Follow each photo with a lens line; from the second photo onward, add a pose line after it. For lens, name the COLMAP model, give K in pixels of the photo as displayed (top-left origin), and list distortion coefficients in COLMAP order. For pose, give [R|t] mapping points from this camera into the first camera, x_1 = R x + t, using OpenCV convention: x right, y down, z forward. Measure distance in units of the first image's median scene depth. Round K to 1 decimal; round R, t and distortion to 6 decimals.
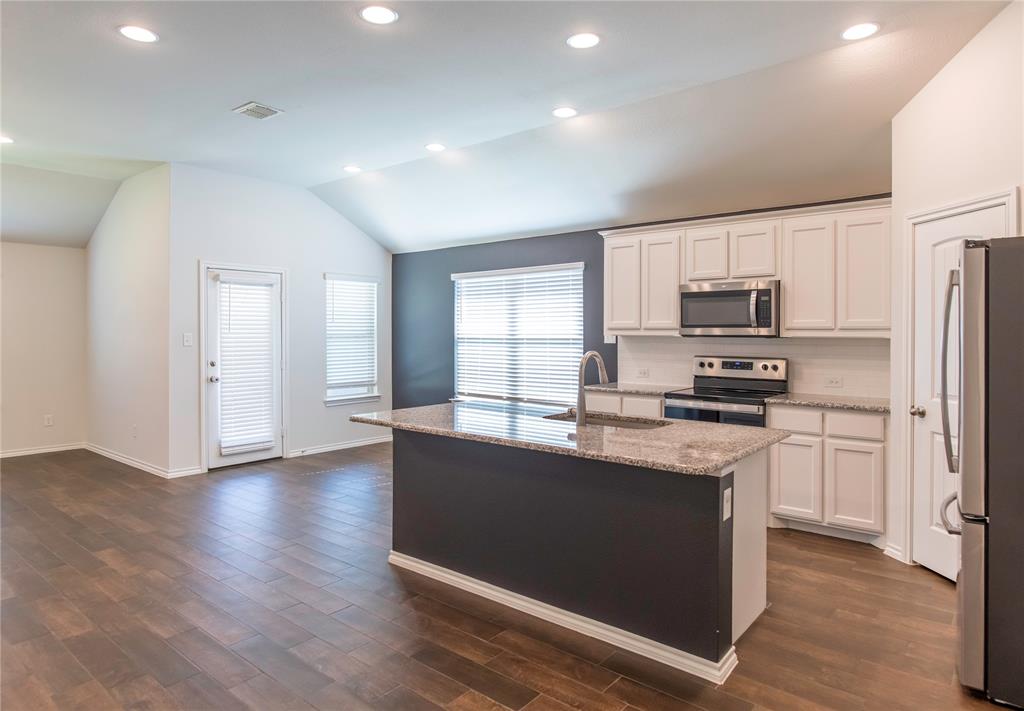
lens RADIAL K [[612.9, 0, 519.0], [0, 612.9, 330.6], [0, 0, 1]] dist [-0.018566, 0.005749]
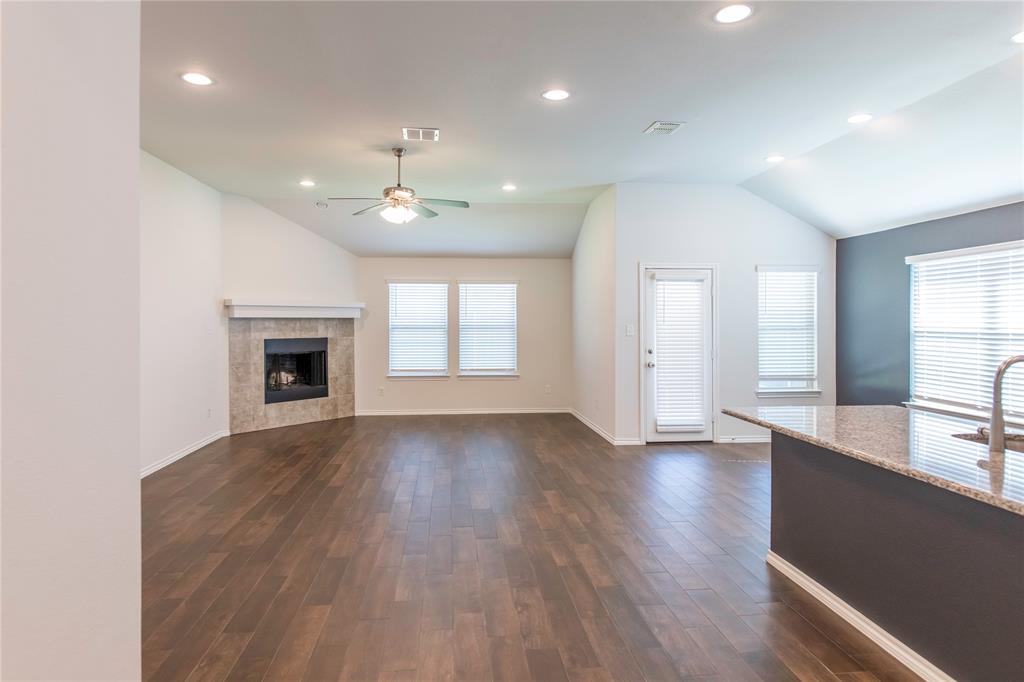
lens RADIAL K [[591.0, 0, 501.8], [0, 591.0, 323.1], [0, 0, 1]] dist [0.000736, -0.008913]
pose [[0.695412, 0.003335, -0.718604, 0.104853], [0.001290, 0.999982, 0.005889, -0.006016], [0.718610, -0.005022, 0.695395, 0.021715]]
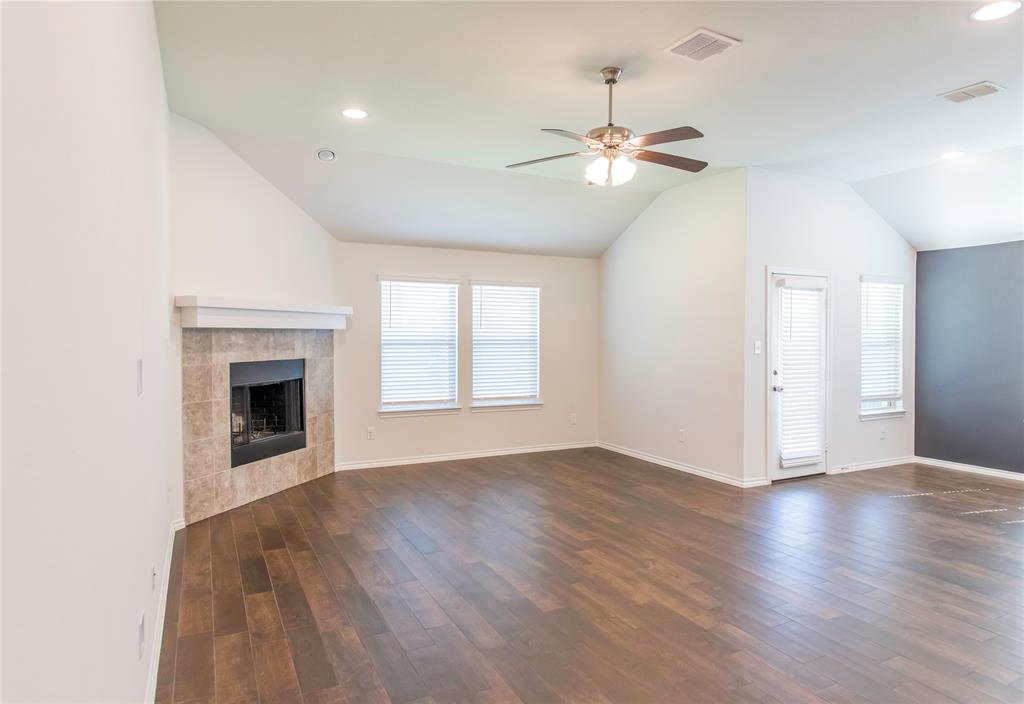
lens RADIAL K [[618.8, 0, 512.2], [0, 618.8, 341.4], [0, 0, 1]] dist [-0.004710, 0.001145]
pose [[0.916950, 0.009635, -0.398885, -0.491050], [-0.004488, 0.999894, 0.013836, -0.006451], [0.398976, -0.010896, 0.916896, -0.063543]]
